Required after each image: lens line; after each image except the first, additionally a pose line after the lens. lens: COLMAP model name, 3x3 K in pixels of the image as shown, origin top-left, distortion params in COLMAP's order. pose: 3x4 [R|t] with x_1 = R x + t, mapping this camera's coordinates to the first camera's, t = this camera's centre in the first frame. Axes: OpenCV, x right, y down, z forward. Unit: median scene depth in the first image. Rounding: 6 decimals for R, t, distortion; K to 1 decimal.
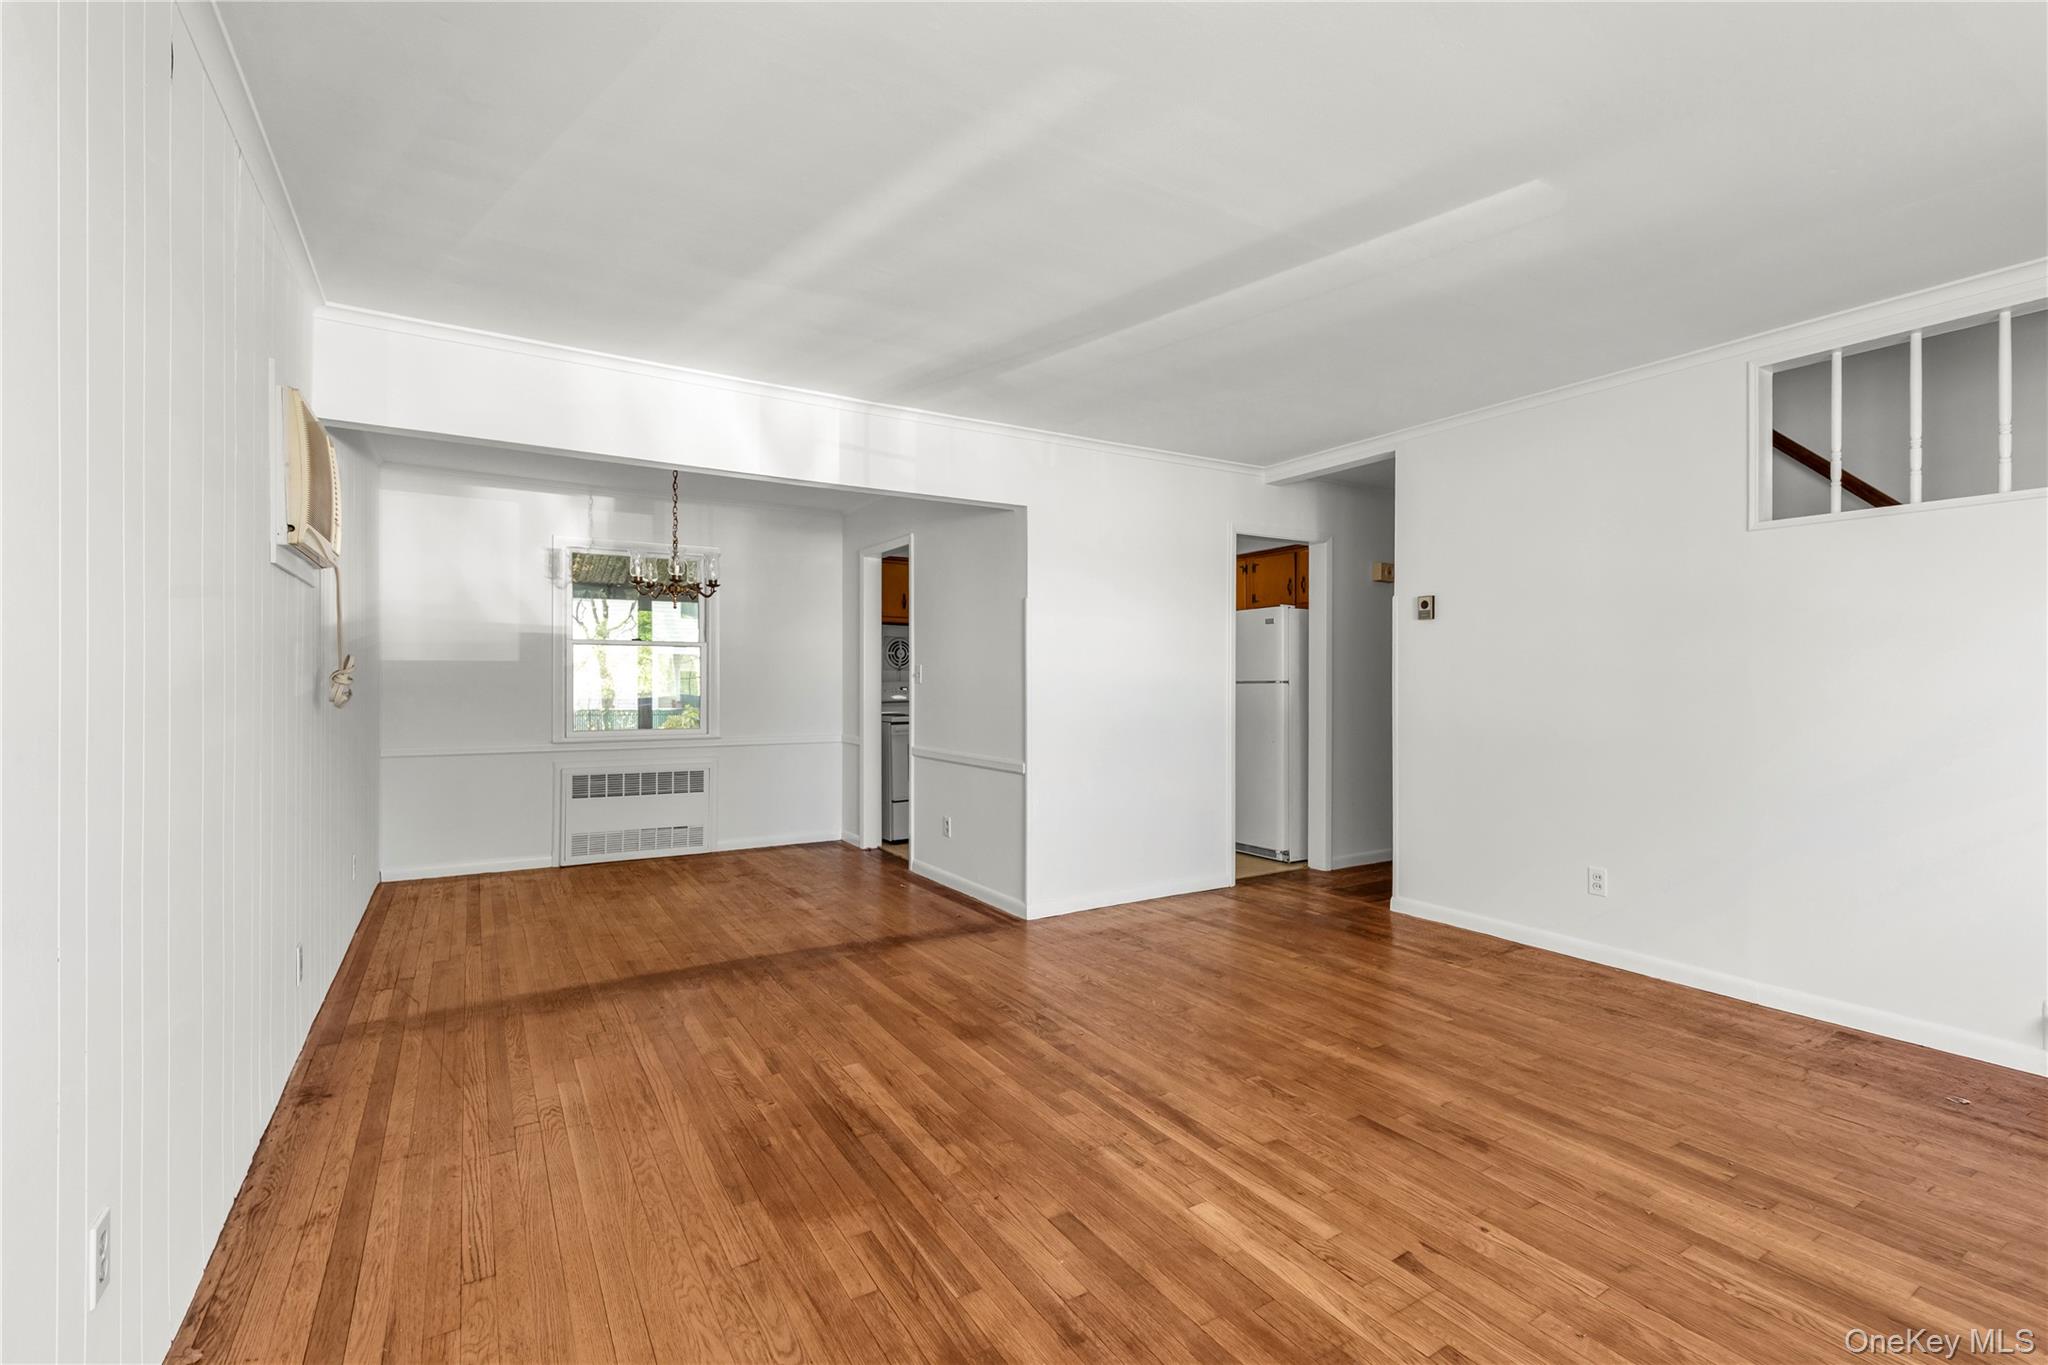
lens RADIAL K [[894.1, 0, 1022.0], [0, 894.1, 684.0], [0, 0, 1]] dist [0.001714, 0.000205]
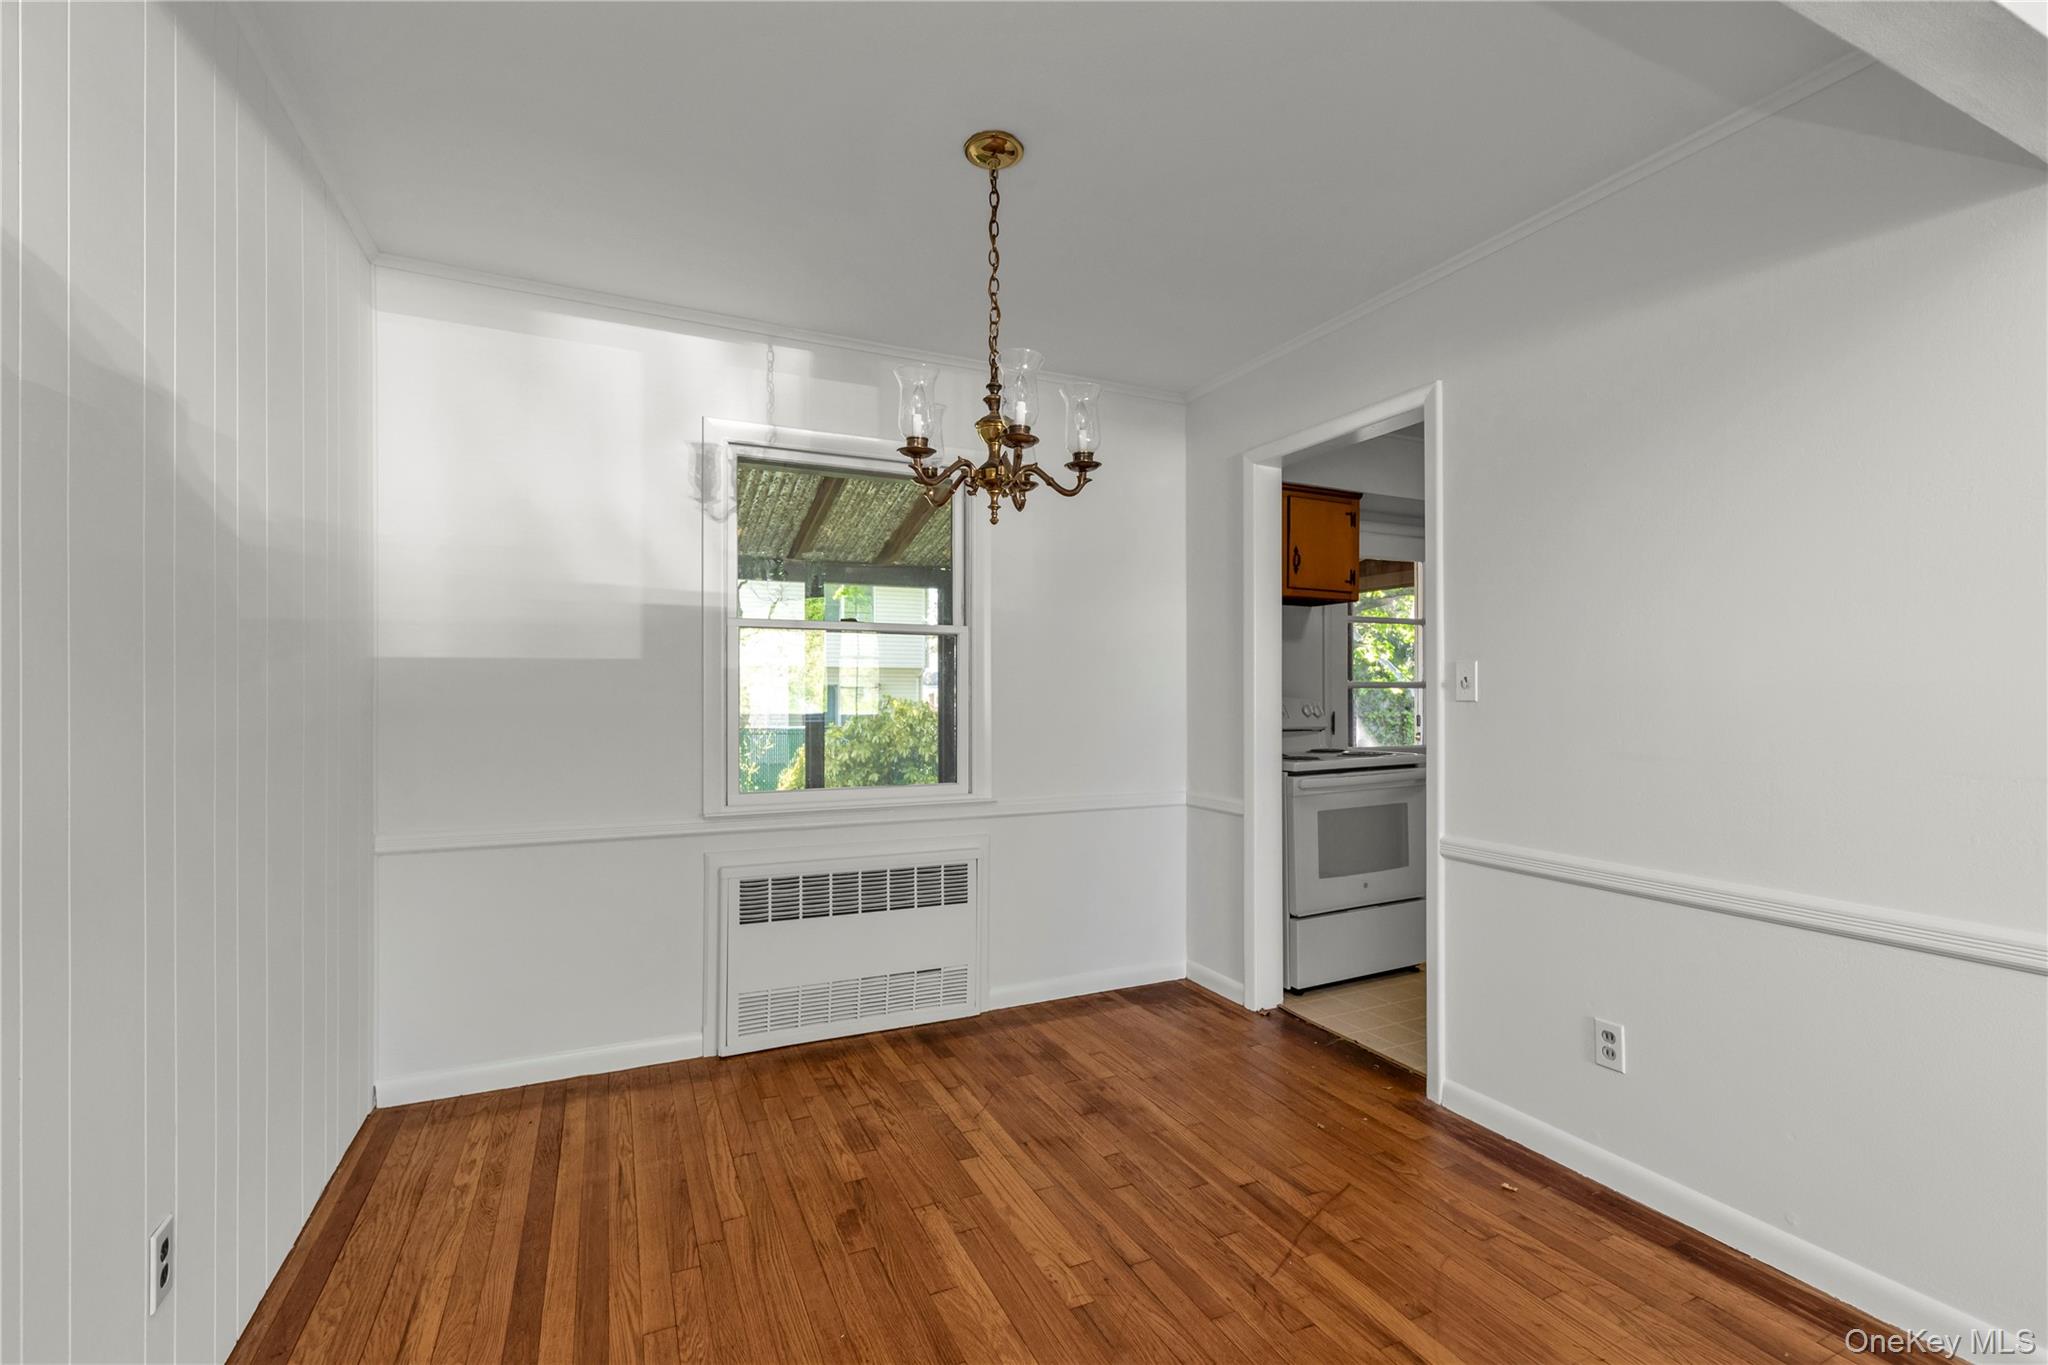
lens RADIAL K [[894.1, 0, 1024.1], [0, 894.1, 694.4], [0, 0, 1]] dist [0.001714, 0.000205]
pose [[0.993312, -0.003868, -0.115399, -0.439839], [0.003436, 0.999986, -0.003942, -0.004212], [0.115413, 0.003519, 0.993311, 0.794954]]
